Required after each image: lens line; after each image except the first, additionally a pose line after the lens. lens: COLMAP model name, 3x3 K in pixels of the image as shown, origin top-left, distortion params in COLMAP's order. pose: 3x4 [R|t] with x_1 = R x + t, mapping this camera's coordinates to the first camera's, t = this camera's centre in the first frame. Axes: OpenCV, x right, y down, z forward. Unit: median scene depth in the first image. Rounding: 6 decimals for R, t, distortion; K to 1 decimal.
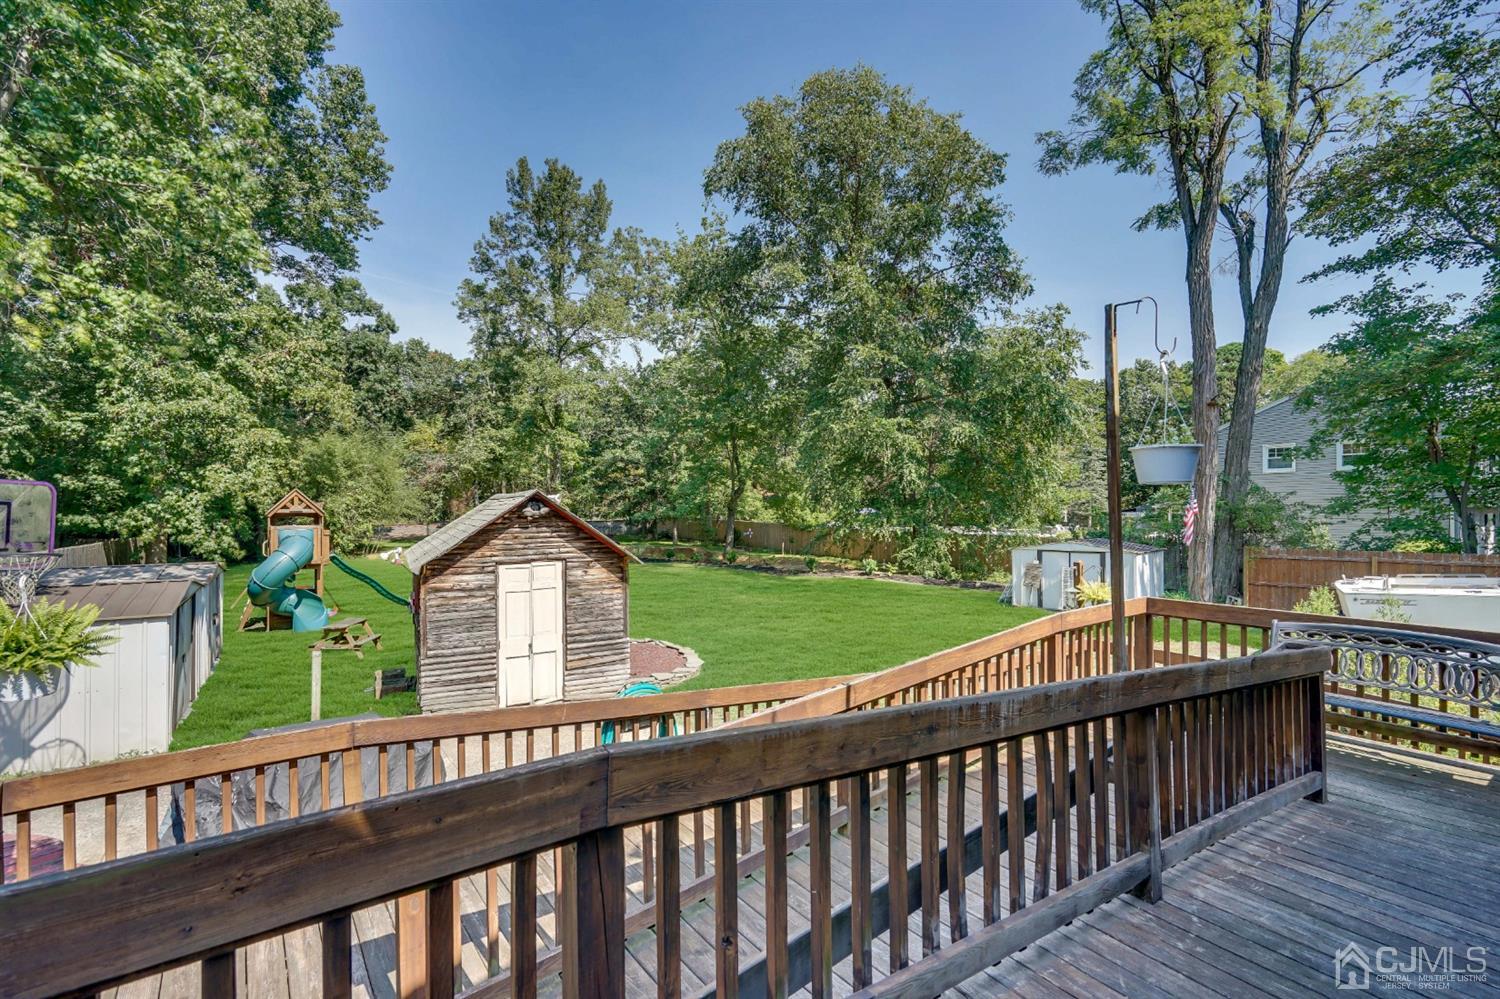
lens RADIAL K [[682.9, 0, 751.0], [0, 682.9, 502.2], [0, 0, 1]] dist [-0.007069, 0.001565]
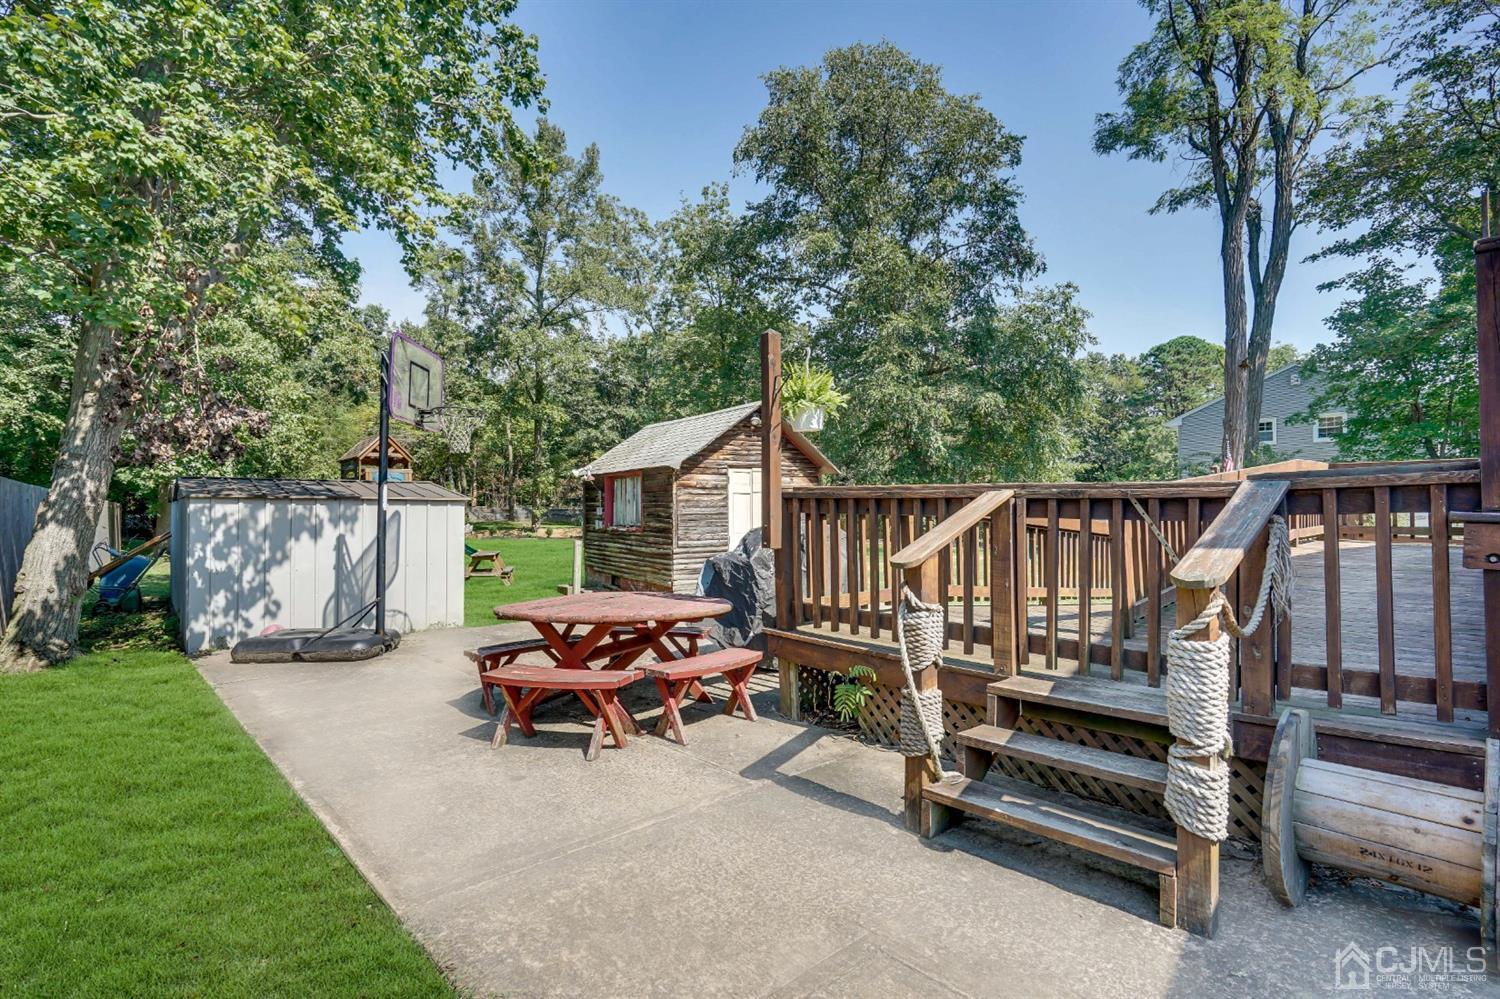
lens RADIAL K [[713.6, 0, 782.5], [0, 713.6, 490.7], [0, 0, 1]] dist [-0.002197, 0.001963]
pose [[0.994031, 0.000228, 0.109098, -0.125559], [0.000245, 0.999991, -0.004329, 0.041067], [-0.109098, 0.004330, 0.994022, -0.048852]]
